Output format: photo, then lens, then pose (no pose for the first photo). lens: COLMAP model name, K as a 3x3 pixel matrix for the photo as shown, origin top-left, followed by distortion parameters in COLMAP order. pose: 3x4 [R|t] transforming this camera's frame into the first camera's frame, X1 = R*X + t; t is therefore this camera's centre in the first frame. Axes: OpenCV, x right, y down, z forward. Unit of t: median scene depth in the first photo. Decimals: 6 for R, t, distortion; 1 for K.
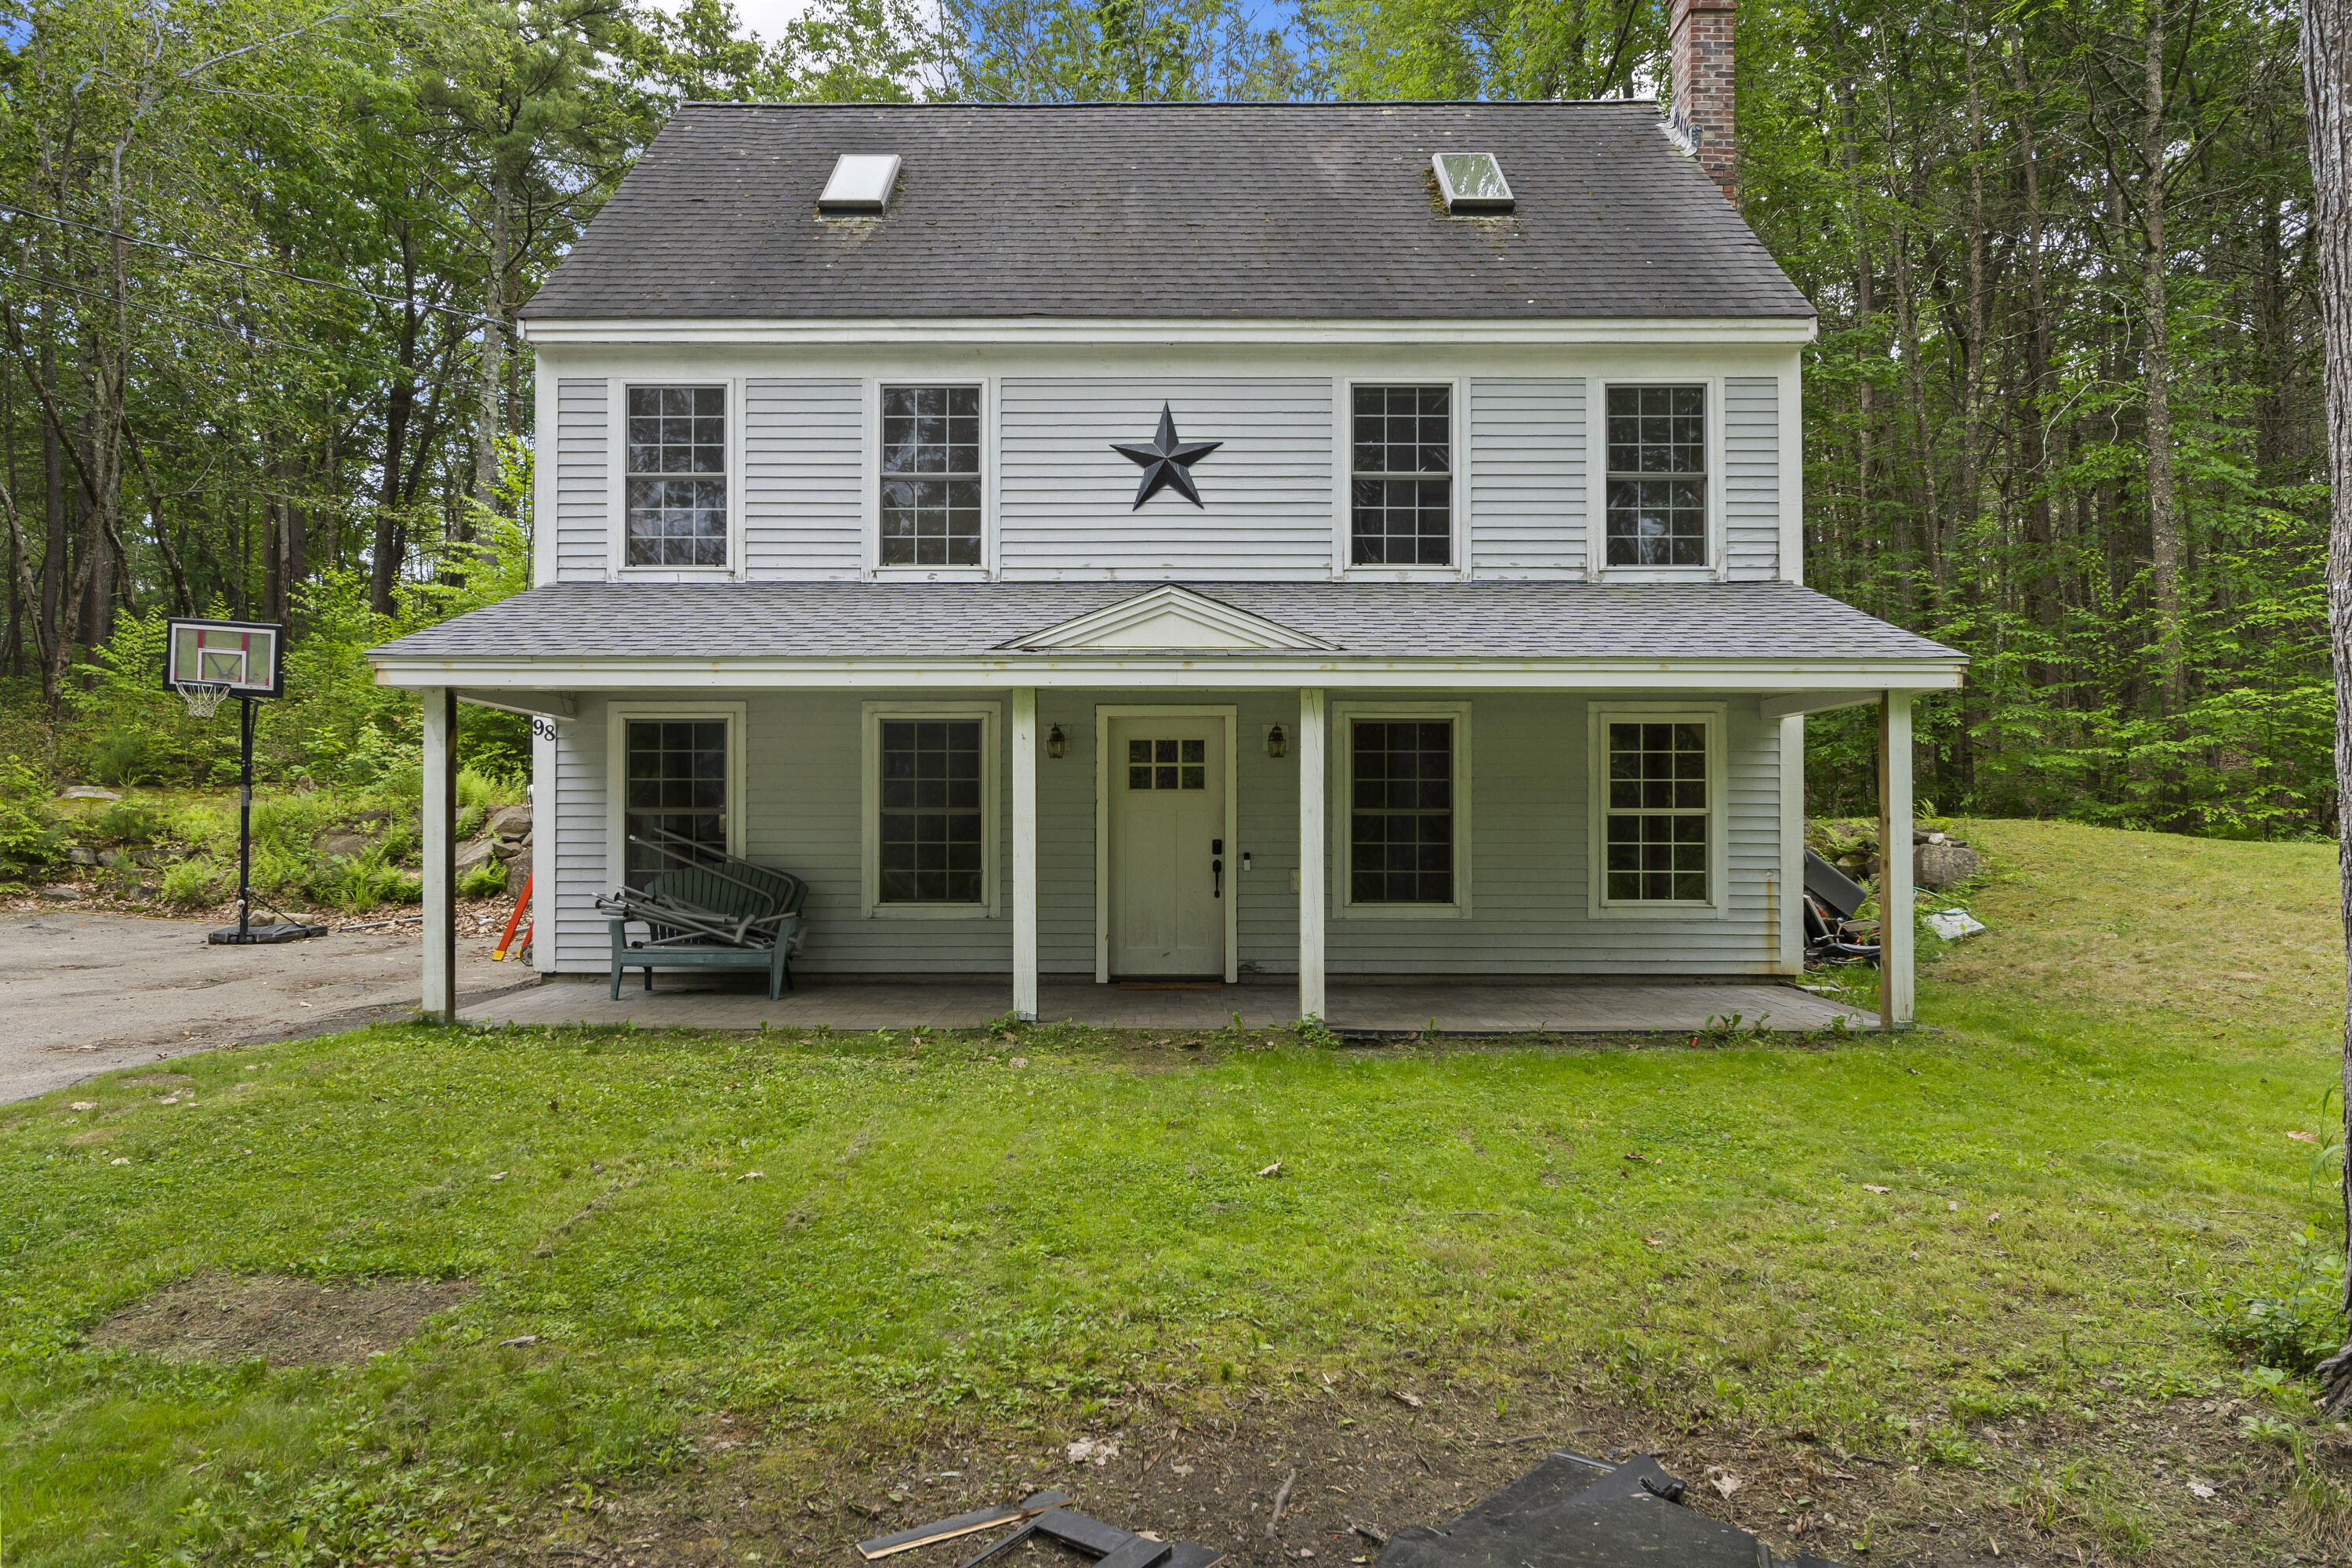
lens RADIAL K [[1515.6, 0, 1176.0], [0, 1515.6, 784.0], [0, 0, 1]] dist [0.003405, -0.000812]
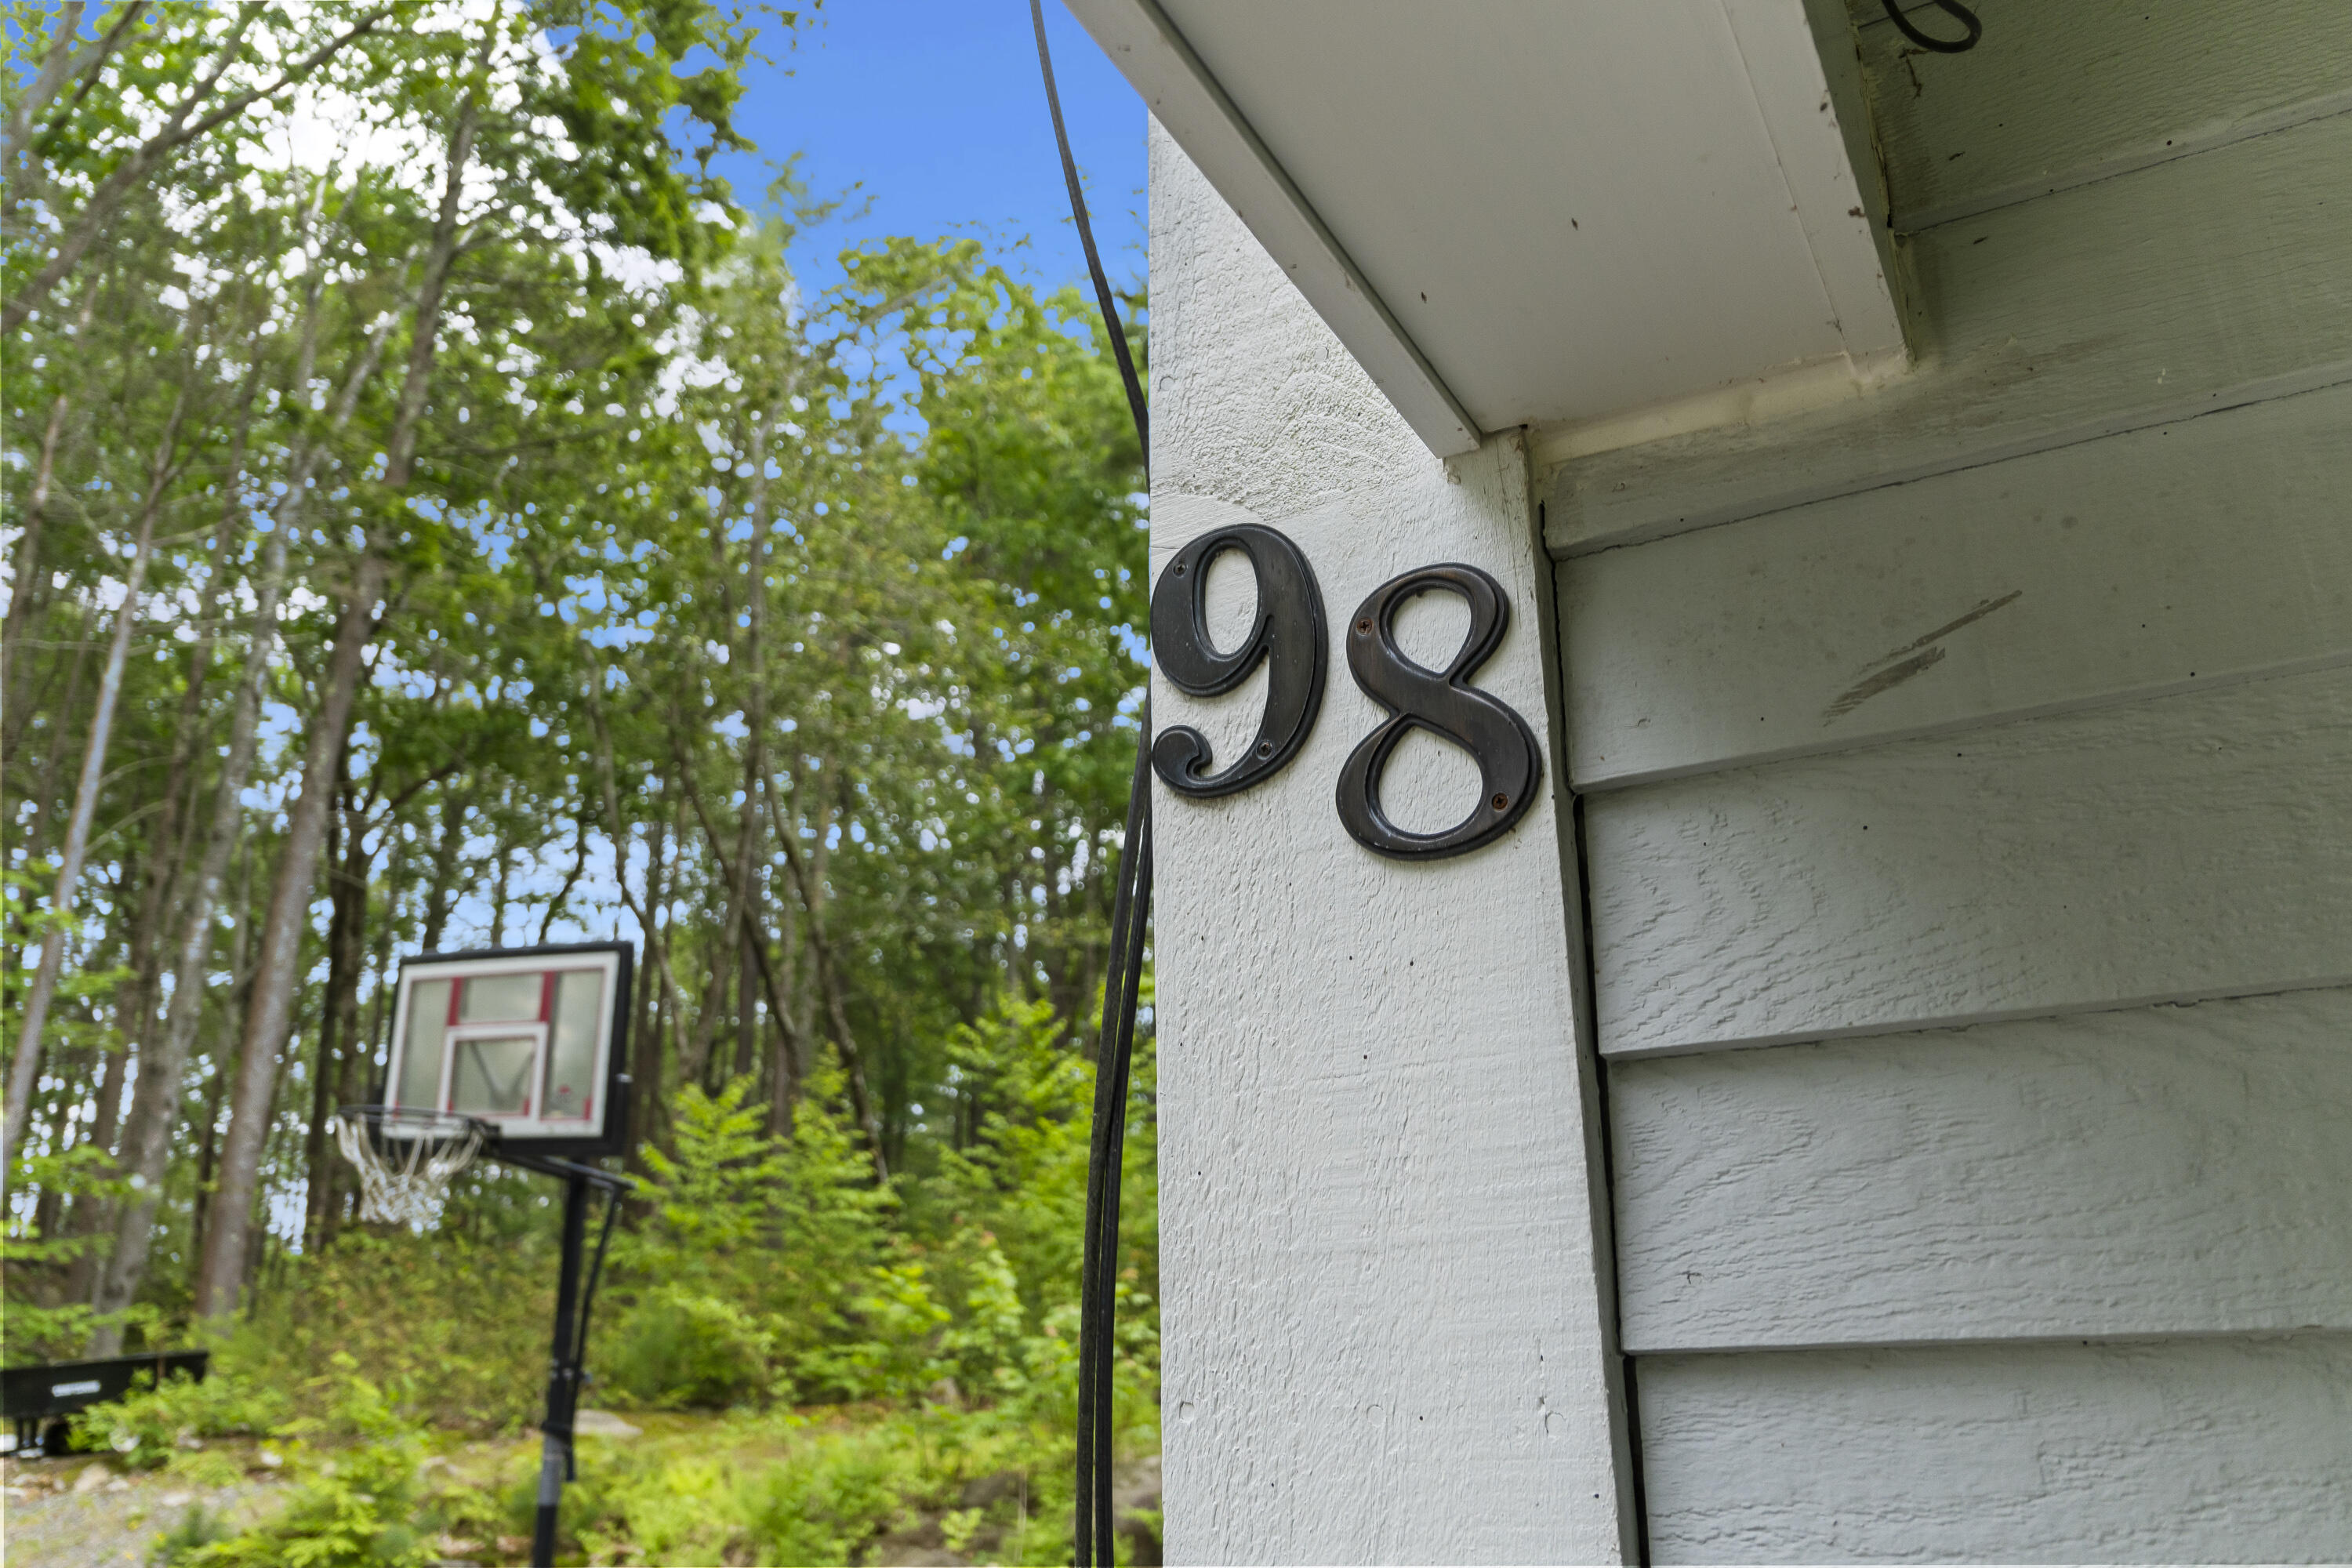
lens RADIAL K [[1886.4, 0, 1176.0], [0, 1886.4, 784.0], [0, 0, 1]] dist [-0.000160, -0.000187]
pose [[0.878609, -0.158475, -0.450479, -0.257188], [0.019241, 0.954311, -0.298194, -0.008596], [0.477153, 0.253328, 0.841516, 0.618494]]
